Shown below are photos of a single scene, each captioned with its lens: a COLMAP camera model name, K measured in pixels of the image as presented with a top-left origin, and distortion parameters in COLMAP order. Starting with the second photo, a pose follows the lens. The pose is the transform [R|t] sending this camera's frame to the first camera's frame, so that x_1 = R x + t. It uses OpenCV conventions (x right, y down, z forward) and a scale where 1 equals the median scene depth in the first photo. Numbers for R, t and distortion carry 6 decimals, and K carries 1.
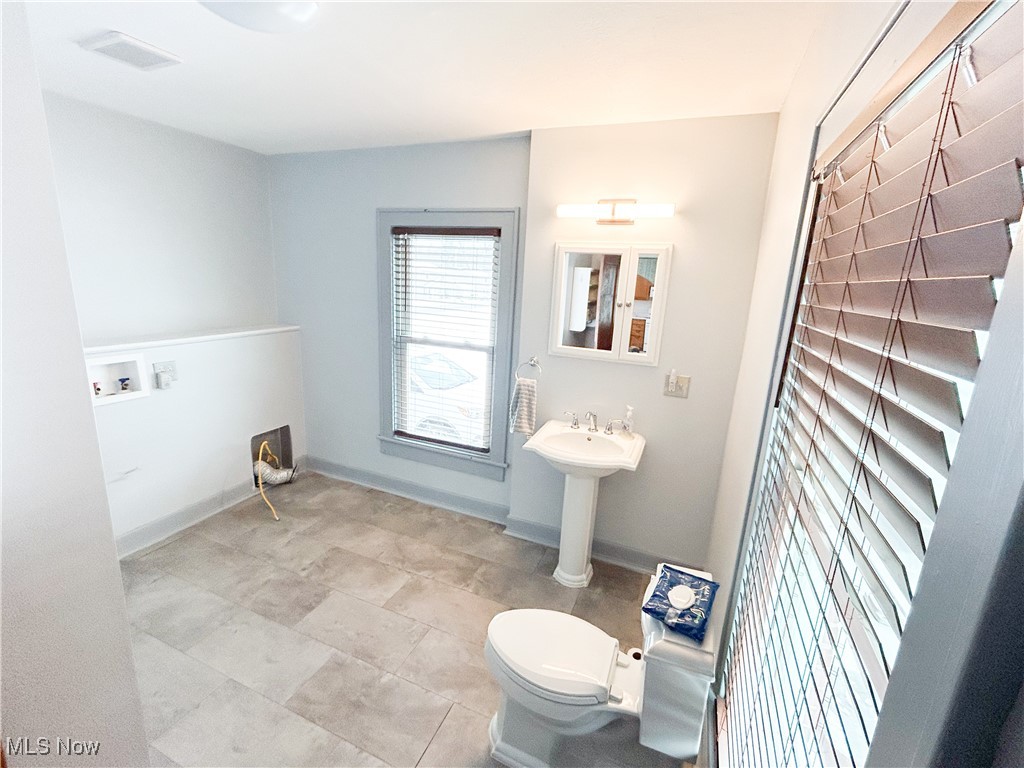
lens RADIAL K [[447.1, 0, 510.9], [0, 447.1, 383.9], [0, 0, 1]] dist [-0.001101, -0.000174]
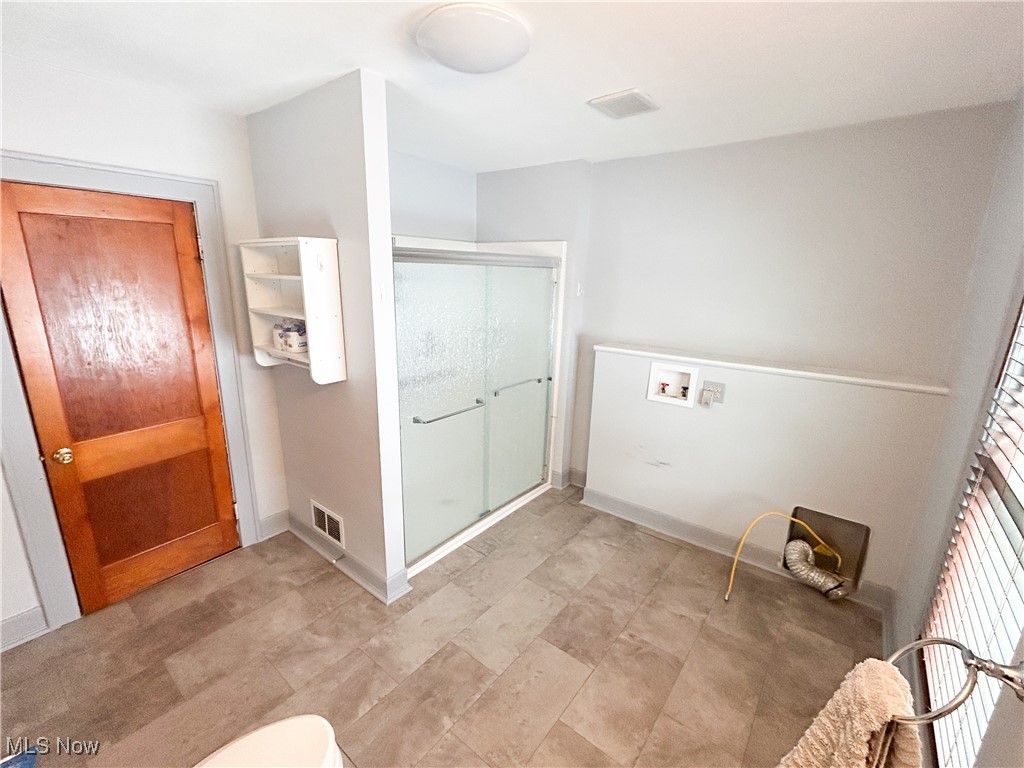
lens RADIAL K [[447.1, 0, 510.0], [0, 447.1, 381.8], [0, 0, 1]] dist [-0.001101, -0.000174]
pose [[-0.271237, 0.176954, -0.946107, 0.317462], [-0.255311, 0.934517, 0.247981, -0.188416], [0.928034, 0.308813, -0.208297, 0.806620]]
